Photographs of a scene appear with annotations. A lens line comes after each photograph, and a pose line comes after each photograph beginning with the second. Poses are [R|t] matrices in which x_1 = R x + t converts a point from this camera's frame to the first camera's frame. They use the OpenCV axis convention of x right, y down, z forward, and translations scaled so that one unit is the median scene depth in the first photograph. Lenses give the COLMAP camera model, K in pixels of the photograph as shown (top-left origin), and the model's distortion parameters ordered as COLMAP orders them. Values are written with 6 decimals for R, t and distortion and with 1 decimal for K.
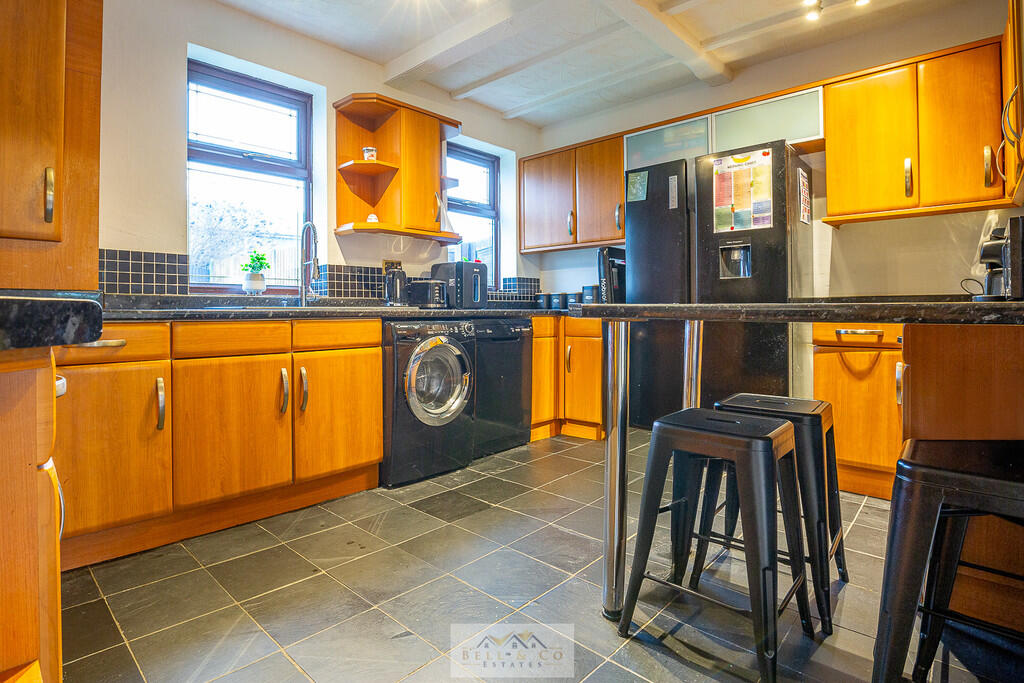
lens RADIAL K [[534.8, 0, 510.0], [0, 534.8, 310.9], [0, 0, 1]] dist [-0.027769, -0.000288]
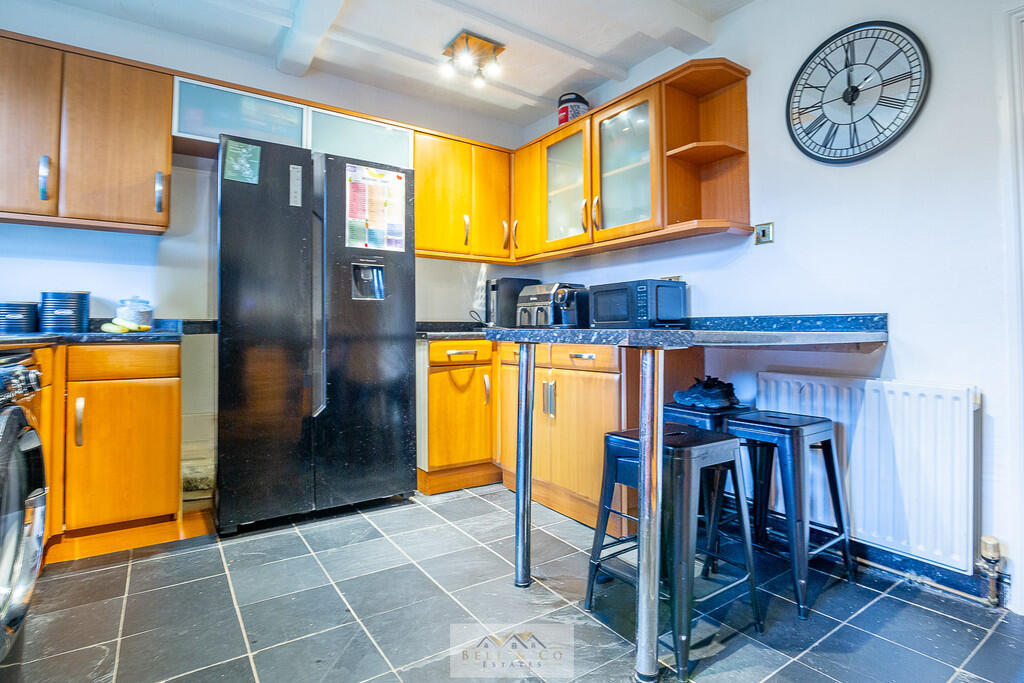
lens RADIAL K [[503.7, 0, 508.9], [0, 503.7, 319.5], [0, 0, 1]] dist [-0.031475, 0.000283]
pose [[0.223425, 0.023640, 0.974434, -0.378014], [0.000039, 0.999706, -0.024262, -0.005672], [-0.974721, 0.005459, 0.223359, 0.575189]]
